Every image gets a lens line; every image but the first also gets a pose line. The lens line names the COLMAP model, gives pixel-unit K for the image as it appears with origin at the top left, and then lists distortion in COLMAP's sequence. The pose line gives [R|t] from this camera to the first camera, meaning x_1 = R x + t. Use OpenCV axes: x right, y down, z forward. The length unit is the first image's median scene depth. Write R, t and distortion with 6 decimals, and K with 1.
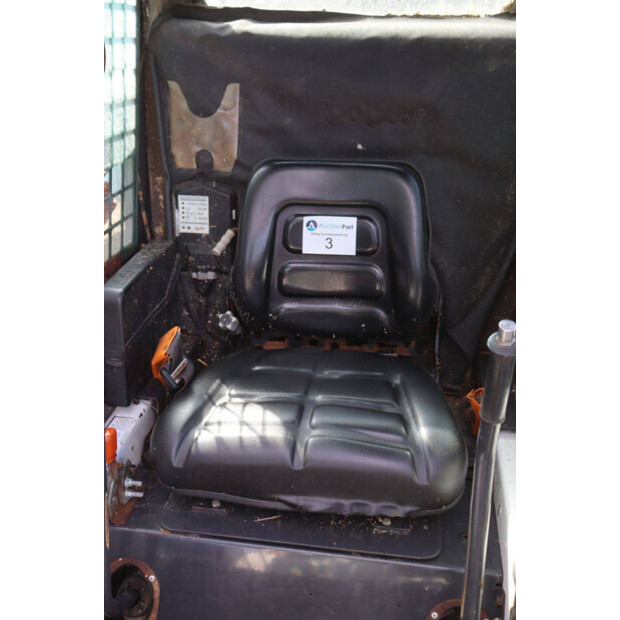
lens RADIAL K [[717.3, 0, 310.0], [0, 717.3, 310.0], [0, 0, 1]] dist [-0.024879, 0.075486]
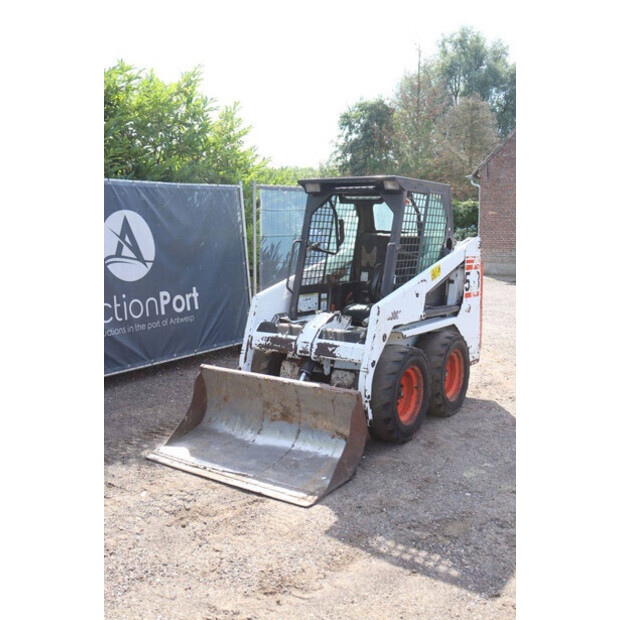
lens RADIAL K [[653.5, 0, 316.1], [0, 653.5, 302.7], [0, 0, 1]] dist [-0.074002, 0.009083]
pose [[0.907763, 0.054645, -0.415910, 1.236728], [-0.169382, 0.954806, -0.244244, 1.044068], [0.383766, 0.292164, 0.875993, -2.522420]]
